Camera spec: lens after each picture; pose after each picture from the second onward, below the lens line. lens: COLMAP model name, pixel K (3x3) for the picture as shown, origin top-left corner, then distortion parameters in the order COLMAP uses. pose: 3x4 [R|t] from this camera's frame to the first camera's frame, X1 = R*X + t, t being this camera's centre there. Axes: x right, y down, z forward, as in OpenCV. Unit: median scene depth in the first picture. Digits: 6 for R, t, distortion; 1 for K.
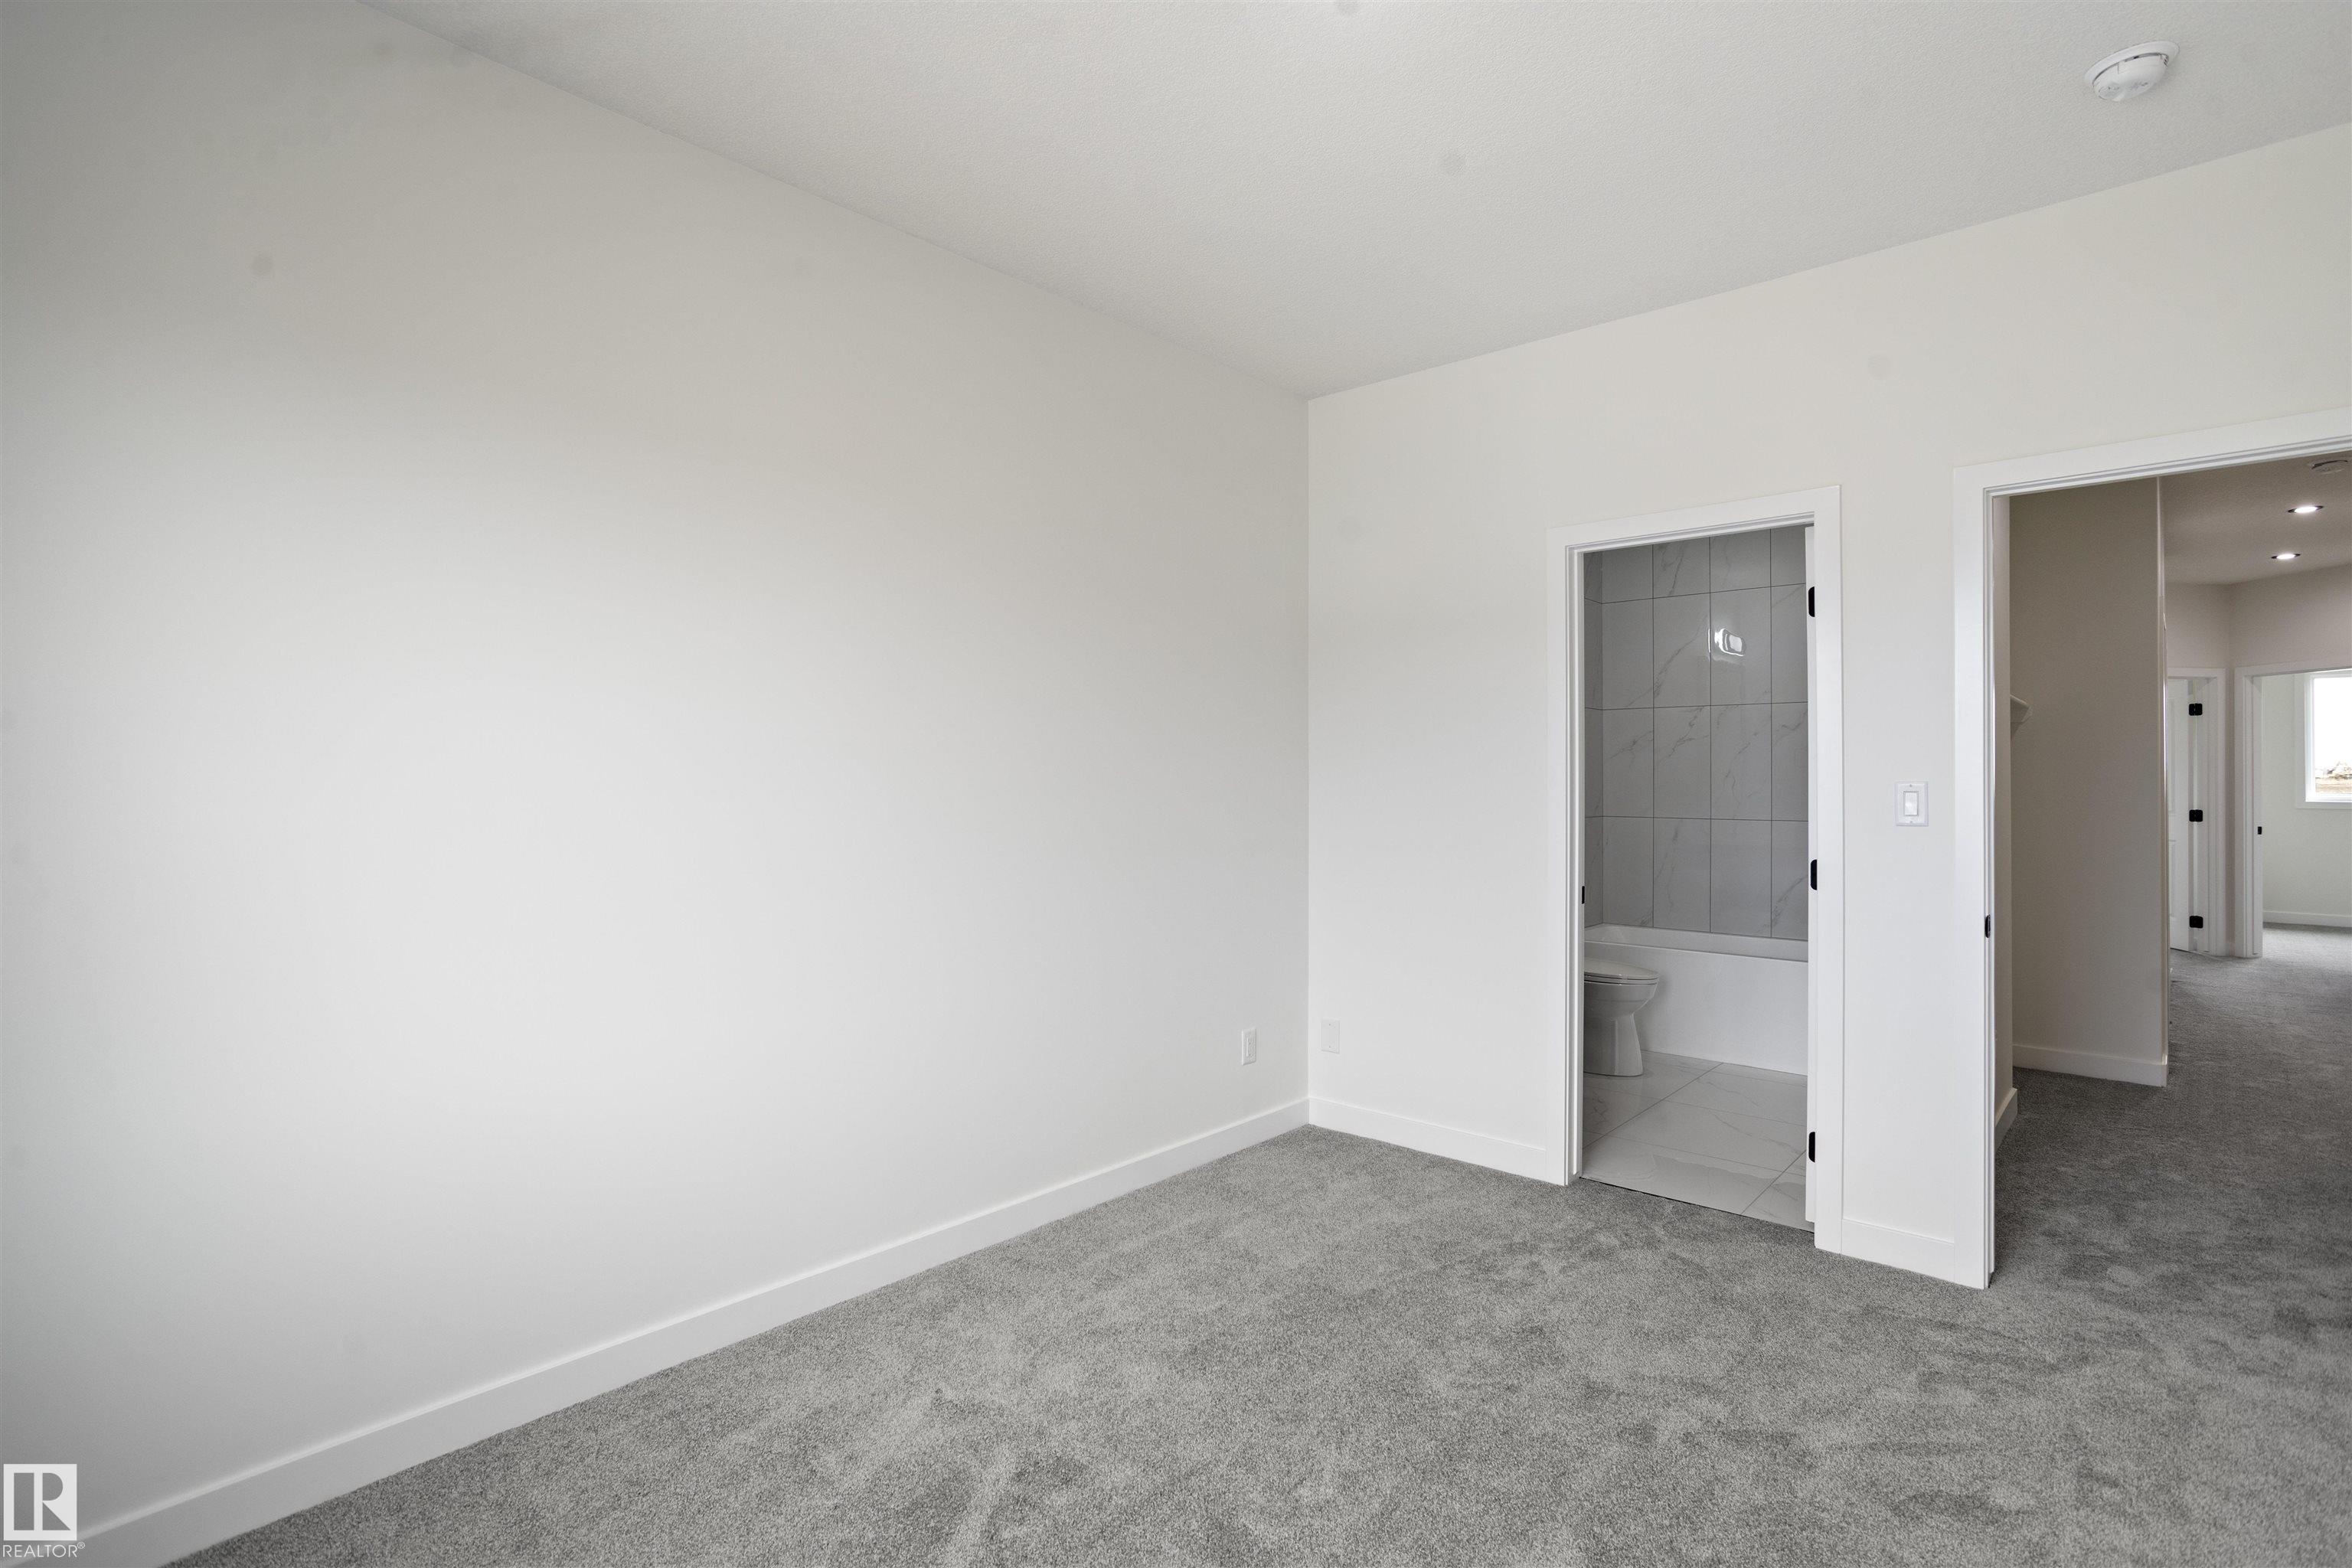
lens RADIAL K [[1154.1, 0, 1187.0], [0, 1154.1, 788.9], [0, 0, 1]] dist [-0.026170, 0.012222]
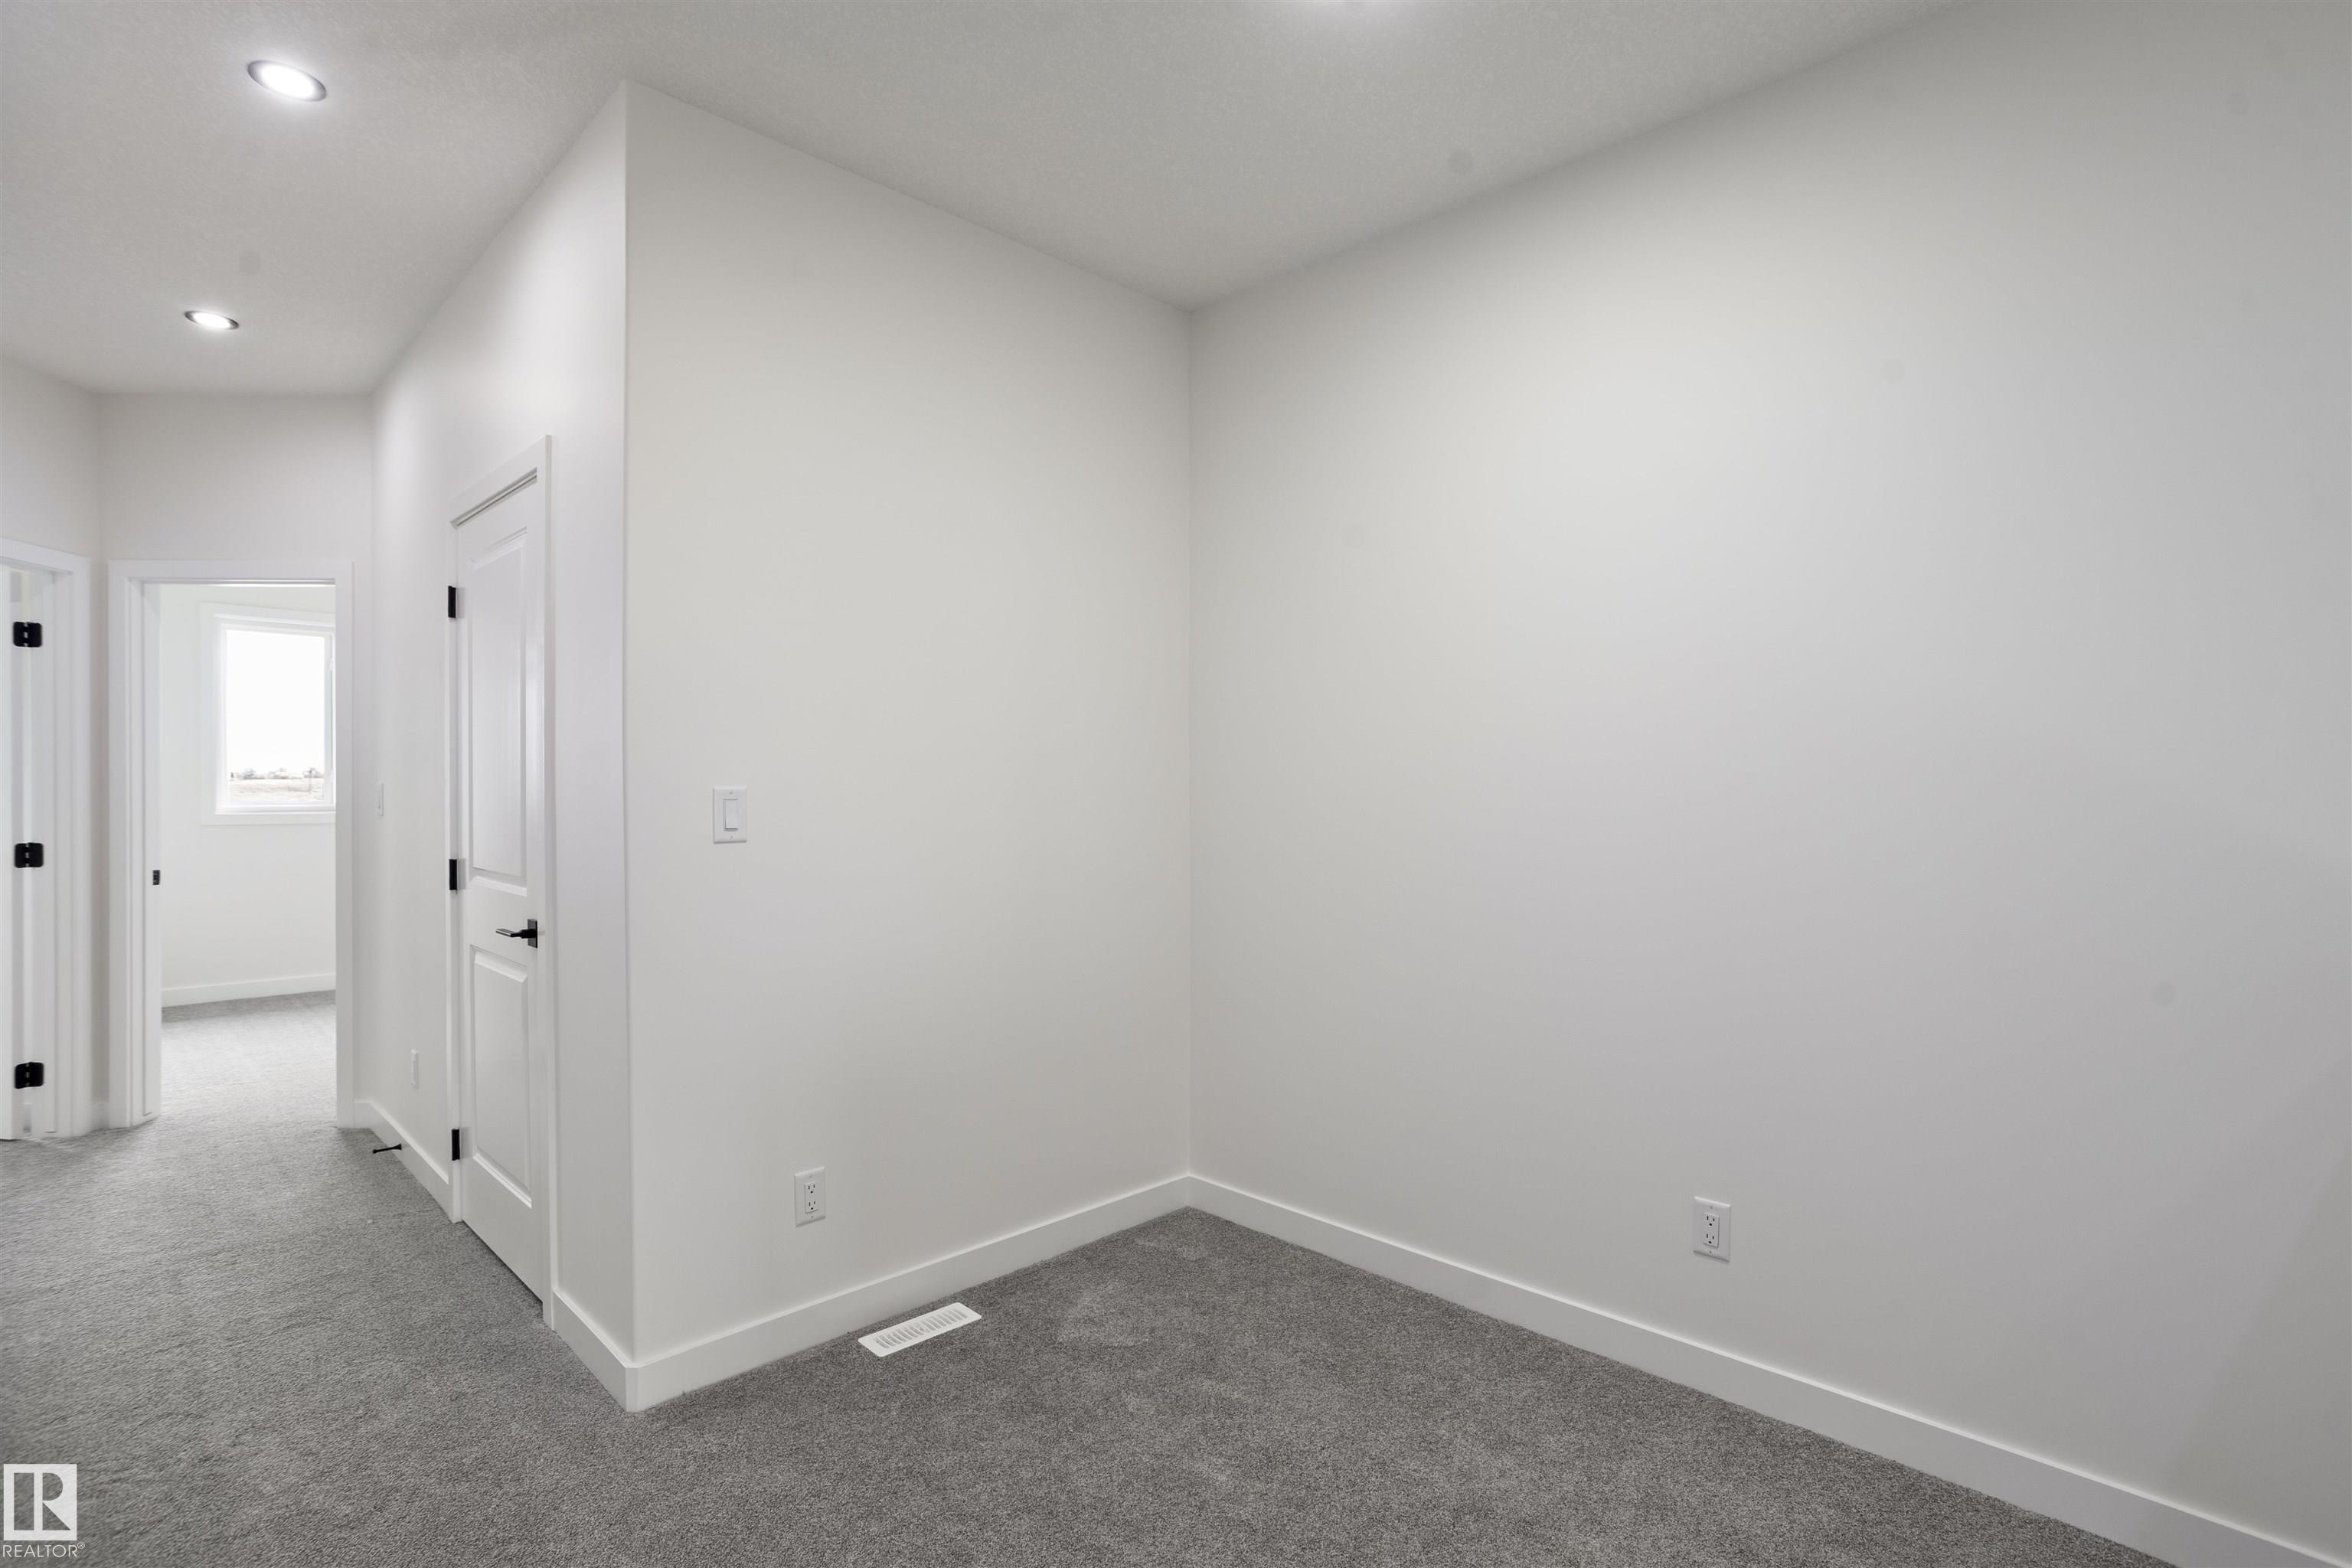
lens RADIAL K [[1154.1, 0, 1168.8], [0, 1154.1, 775.5], [0, 0, 1]] dist [-0.026170, 0.012222]
pose [[0.085961, 0.004690, 0.996287, 0.365342], [0.004630, 0.999976, -0.005107, -0.004555], [-0.996288, 0.005052, 0.085937, 0.389799]]
